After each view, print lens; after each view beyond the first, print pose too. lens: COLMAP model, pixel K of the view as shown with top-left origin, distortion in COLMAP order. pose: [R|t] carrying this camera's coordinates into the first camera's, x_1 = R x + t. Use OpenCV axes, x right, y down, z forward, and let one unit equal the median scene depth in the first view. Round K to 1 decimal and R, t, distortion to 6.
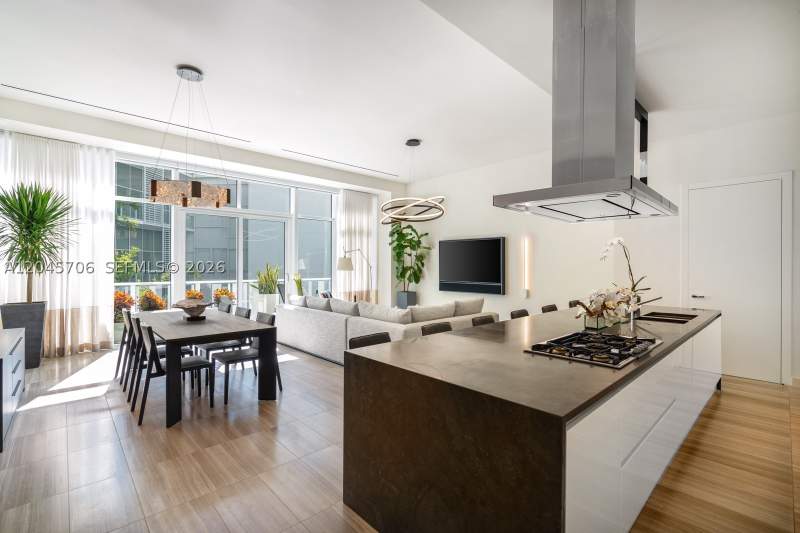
lens RADIAL K [[363.1, 0, 398.2], [0, 363.1, 267.5], [0, 0, 1]] dist [-0.005800, 0.001365]
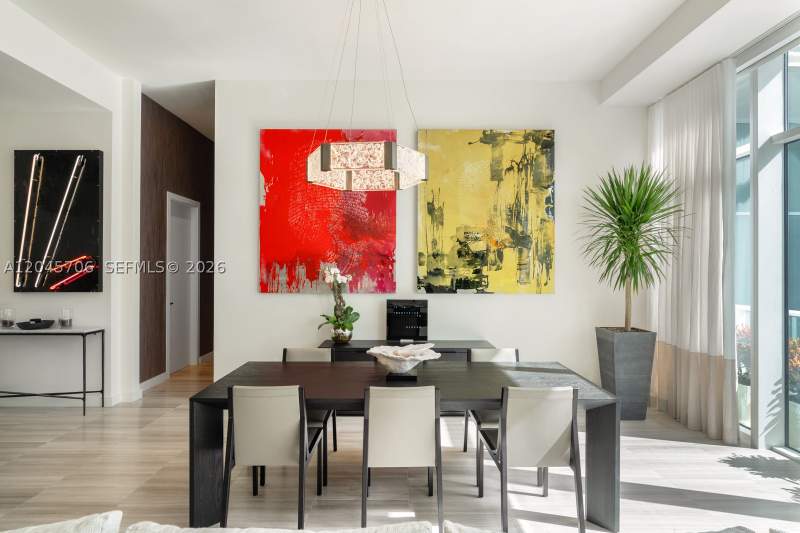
lens RADIAL K [[443.1, 0, 401.9], [0, 443.1, 265.8], [0, 0, 1]] dist [0.000584, -0.000868]
pose [[-0.673620, -0.007722, -0.739037, -0.025372], [-0.003711, 0.999968, -0.007066, -0.013837], [0.739068, -0.002018, -0.673627, 0.737914]]
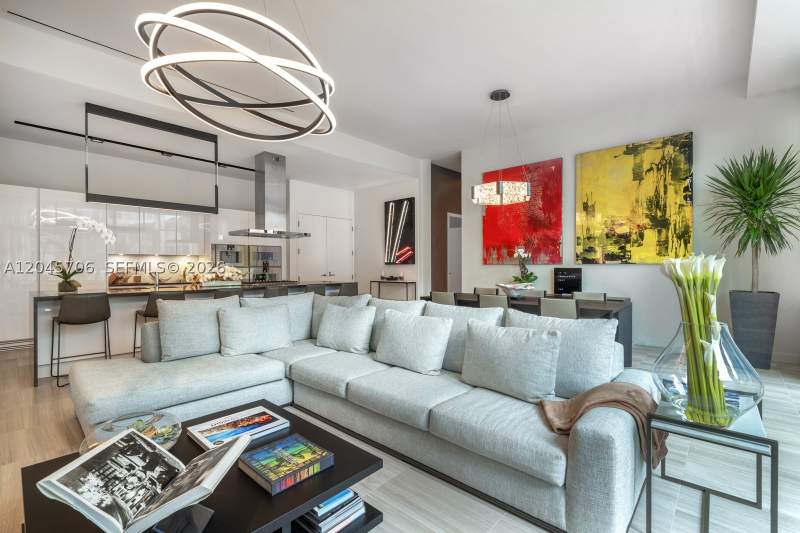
lens RADIAL K [[363.1, 0, 400.3], [0, 363.1, 267.9], [0, 0, 1]] dist [-0.005800, 0.001365]
pose [[-0.996035, 0.004280, -0.088856, -0.059705], [0.003593, 0.999962, 0.007884, 0.018292], [0.088886, 0.007534, -0.996013, 1.038067]]
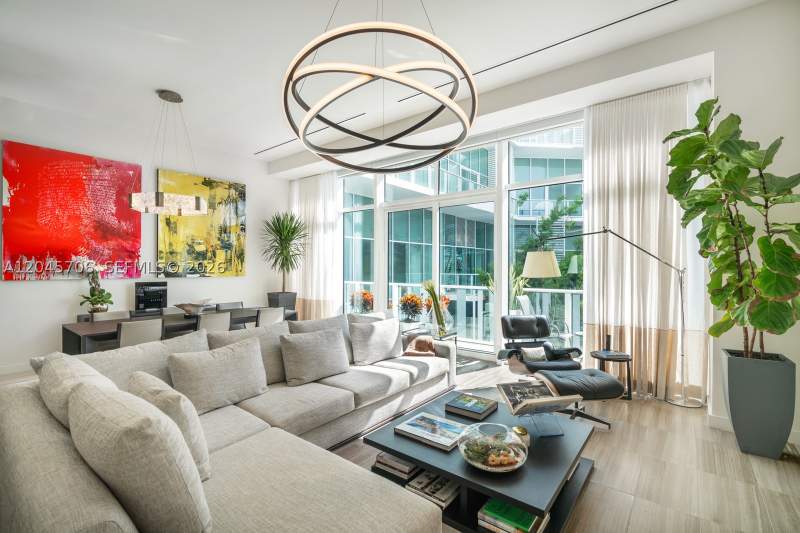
lens RADIAL K [[363.1, 0, 398.4], [0, 363.1, 266.3], [0, 0, 1]] dist [-0.005800, 0.001365]
pose [[0.150046, -0.001562, -0.988678, 0.303744], [-0.003854, 0.999990, -0.002165, -0.004802], [0.988672, 0.004135, 0.150038, 0.722681]]
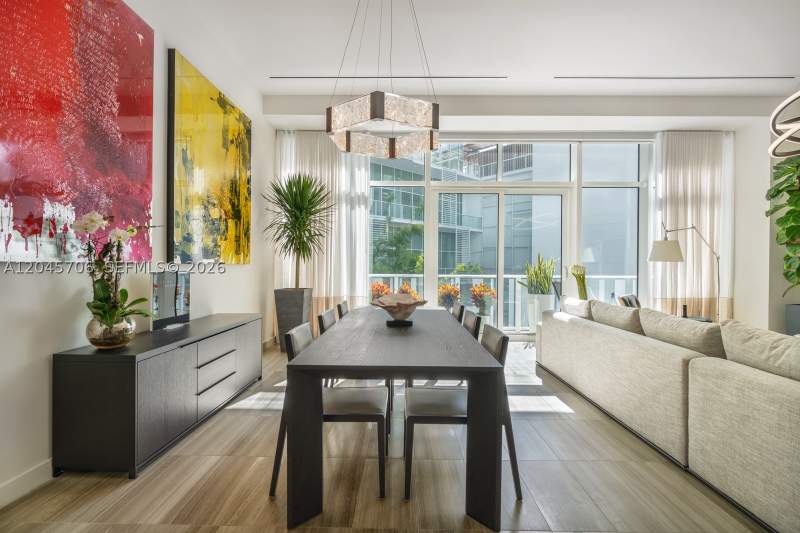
lens RADIAL K [[363.1, 0, 398.7], [0, 363.1, 266.9], [0, 0, 1]] dist [-0.005800, 0.001365]
pose [[0.726241, 0.005309, -0.687420, -0.055007], [-0.007476, 0.999972, -0.000175, 0.019388], [0.687400, 0.005266, 0.726260, 0.259440]]
